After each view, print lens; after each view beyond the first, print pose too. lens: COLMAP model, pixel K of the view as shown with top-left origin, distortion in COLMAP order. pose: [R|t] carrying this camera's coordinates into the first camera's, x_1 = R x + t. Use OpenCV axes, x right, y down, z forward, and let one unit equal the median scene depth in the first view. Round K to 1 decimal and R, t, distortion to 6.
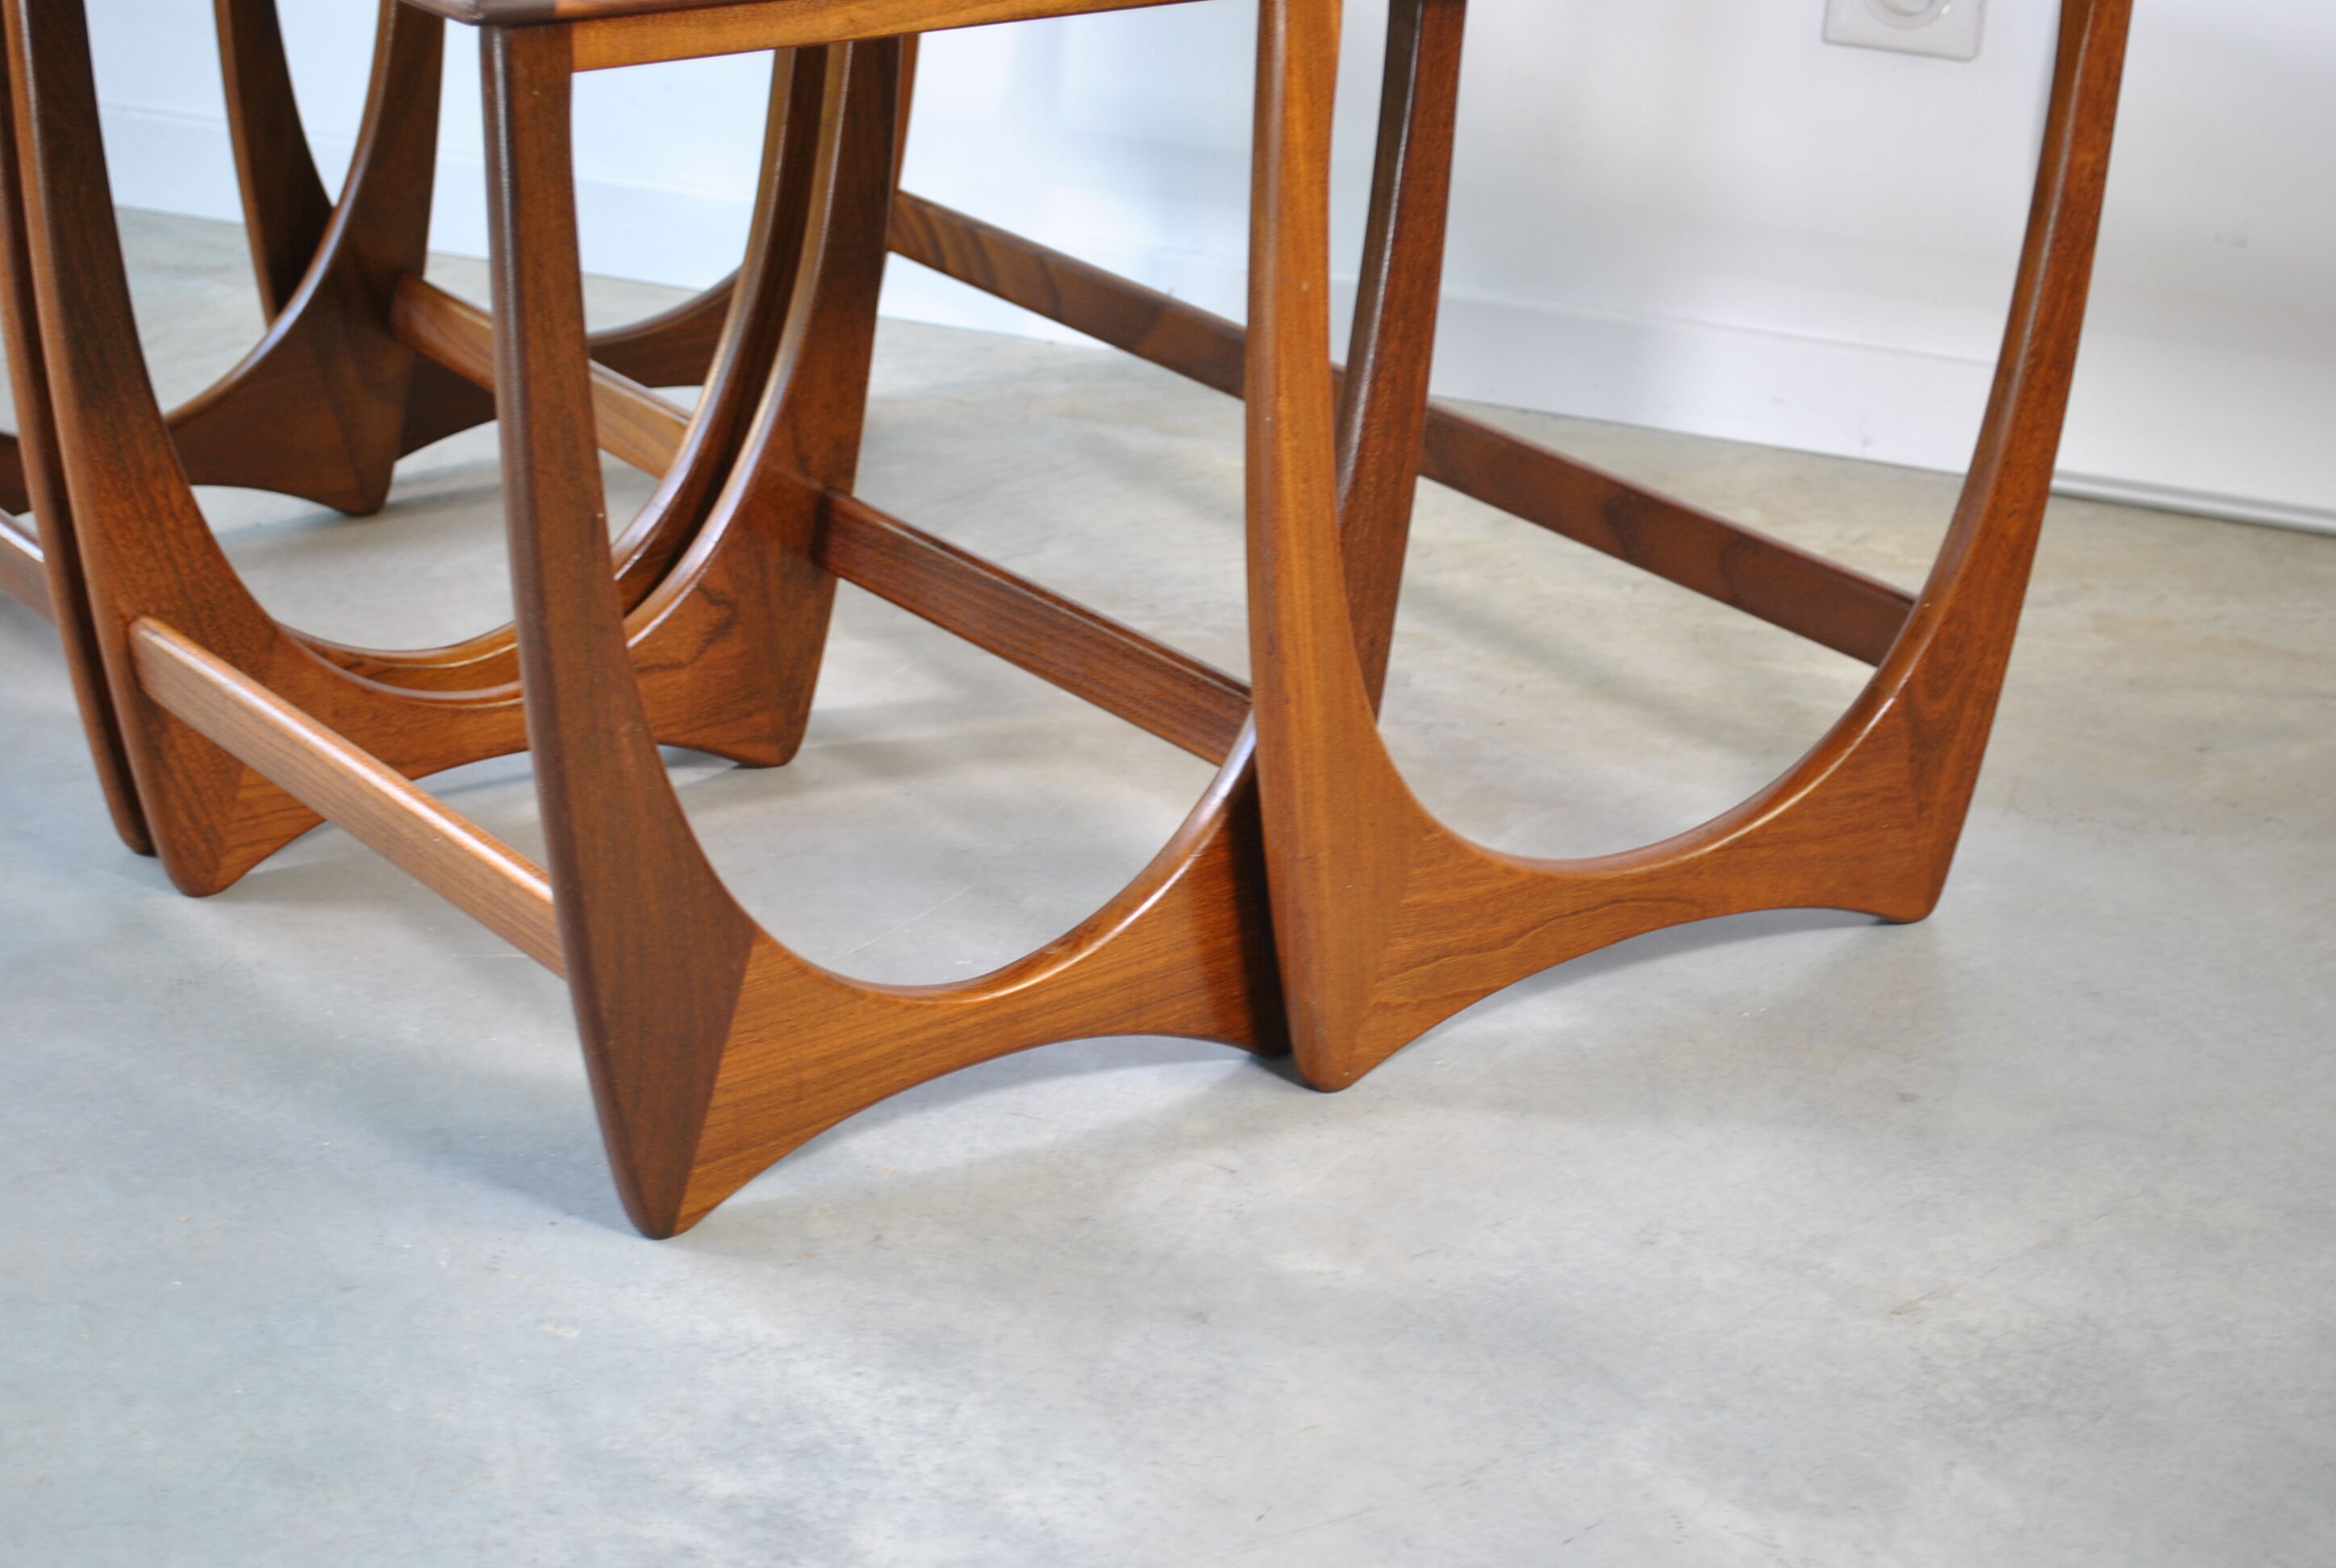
lens RADIAL K [[4285.5, 0, 1177.0], [0, 4285.5, 784.9], [0, 0, 1]] dist [0.008868, -0.026504]
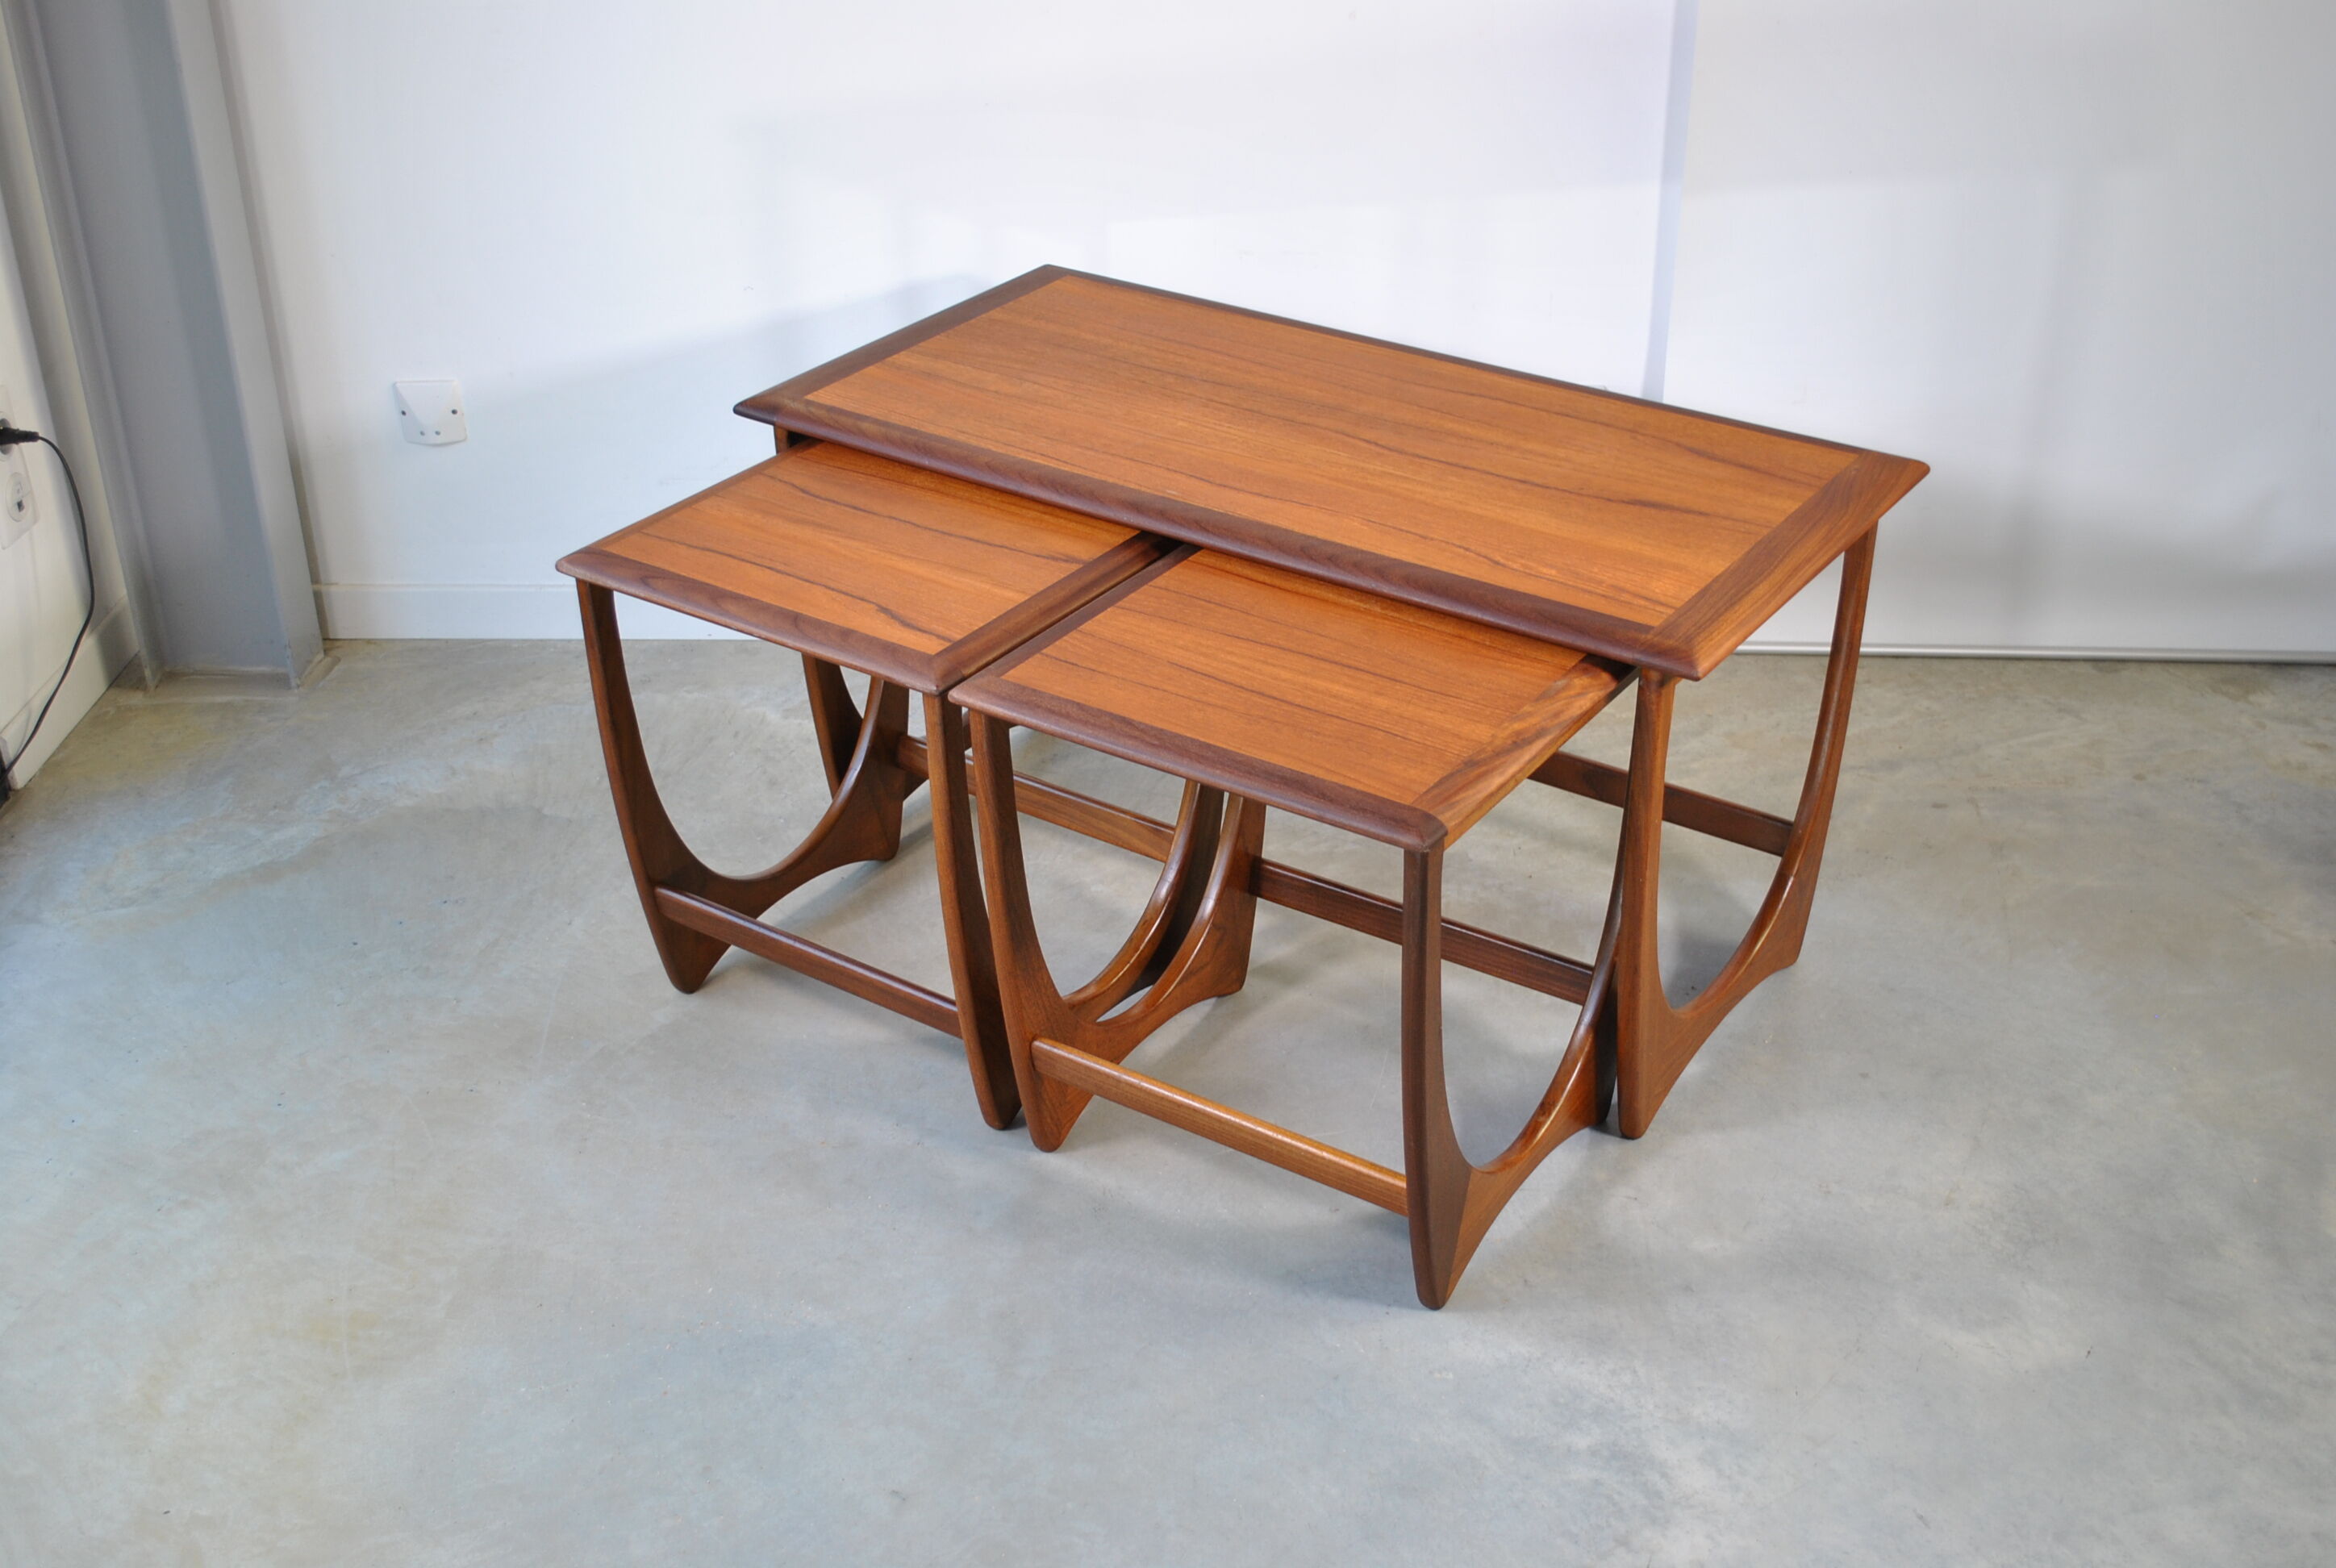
lens RADIAL K [[2600.9, 0, 1174.2], [0, 2600.9, 790.7], [0, 0, 1]] dist [-0.056538, 0.006059]
pose [[0.947350, -0.200241, 0.249863, -0.490611], [0.163113, 0.973290, 0.161559, -0.358158], [-0.275540, -0.112297, 0.954708, -0.166122]]
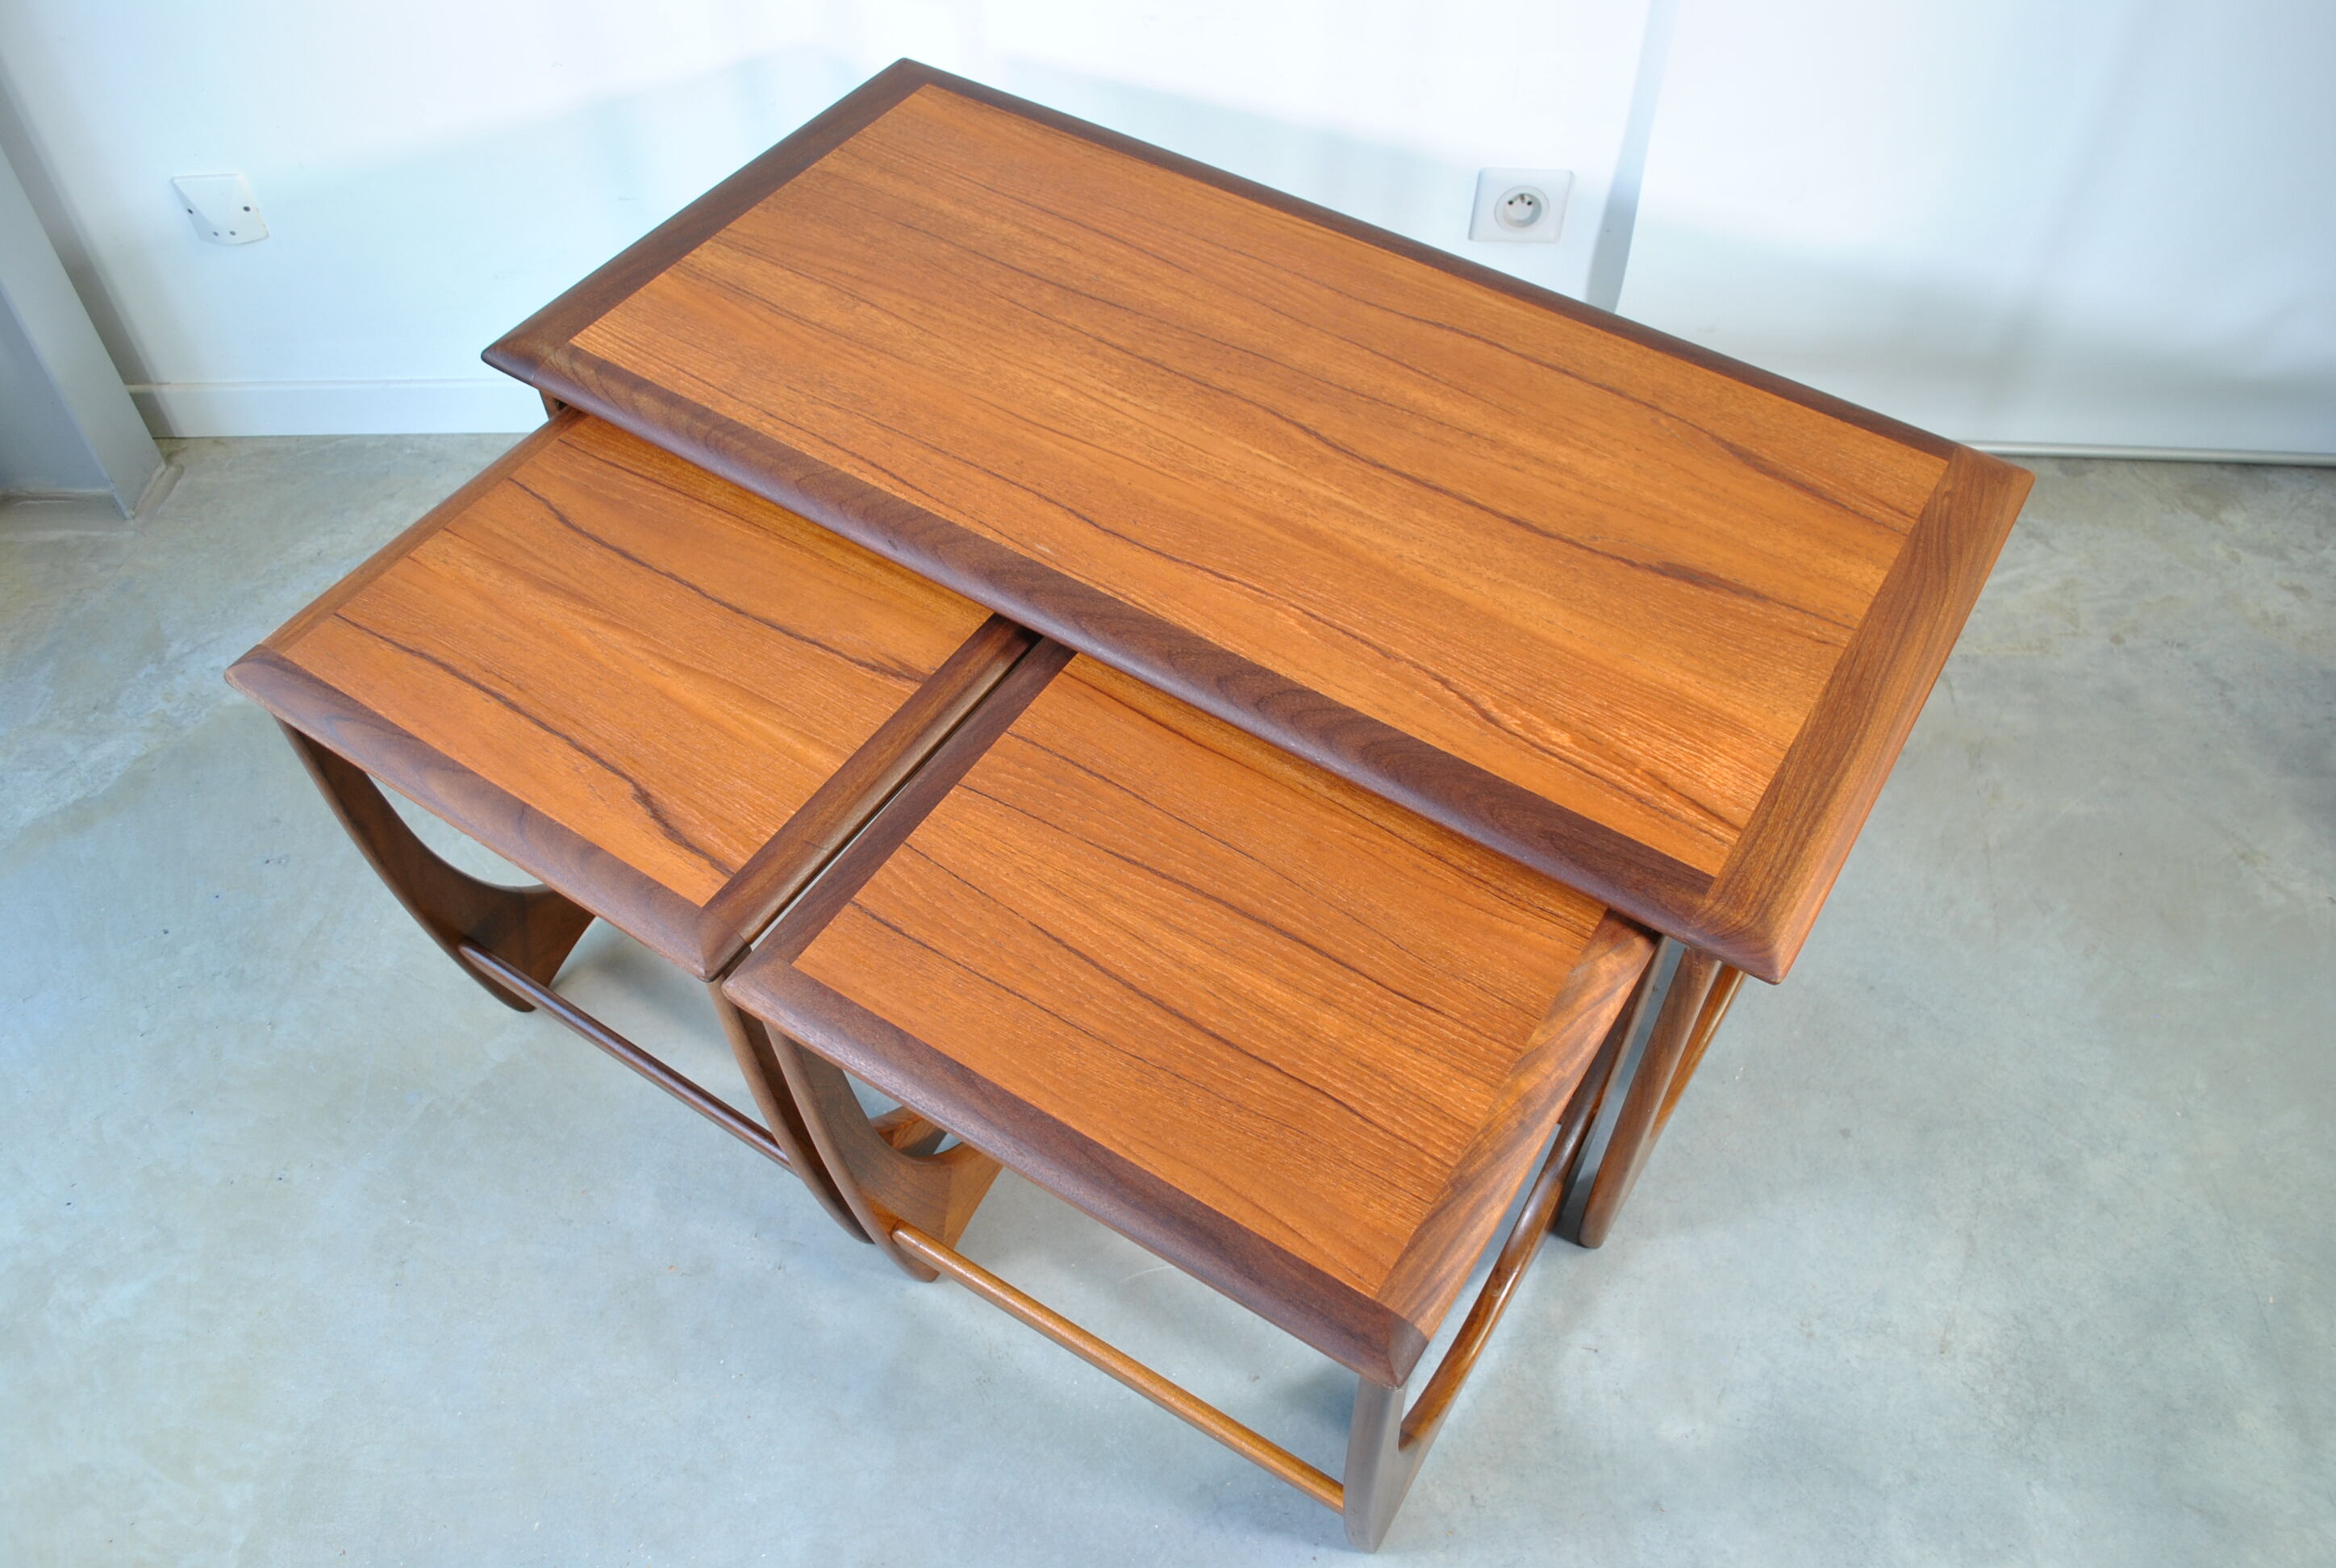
lens RADIAL K [[1829.8, 0, 1181.5], [0, 1829.8, 788.6], [0, 0, 1]] dist [-0.083947, 0.011123]
pose [[0.938541, -0.290424, 0.186533, -0.235590], [0.163272, 0.849670, 0.501401, -0.551784], [-0.304110, -0.440129, 0.844869, 0.480127]]
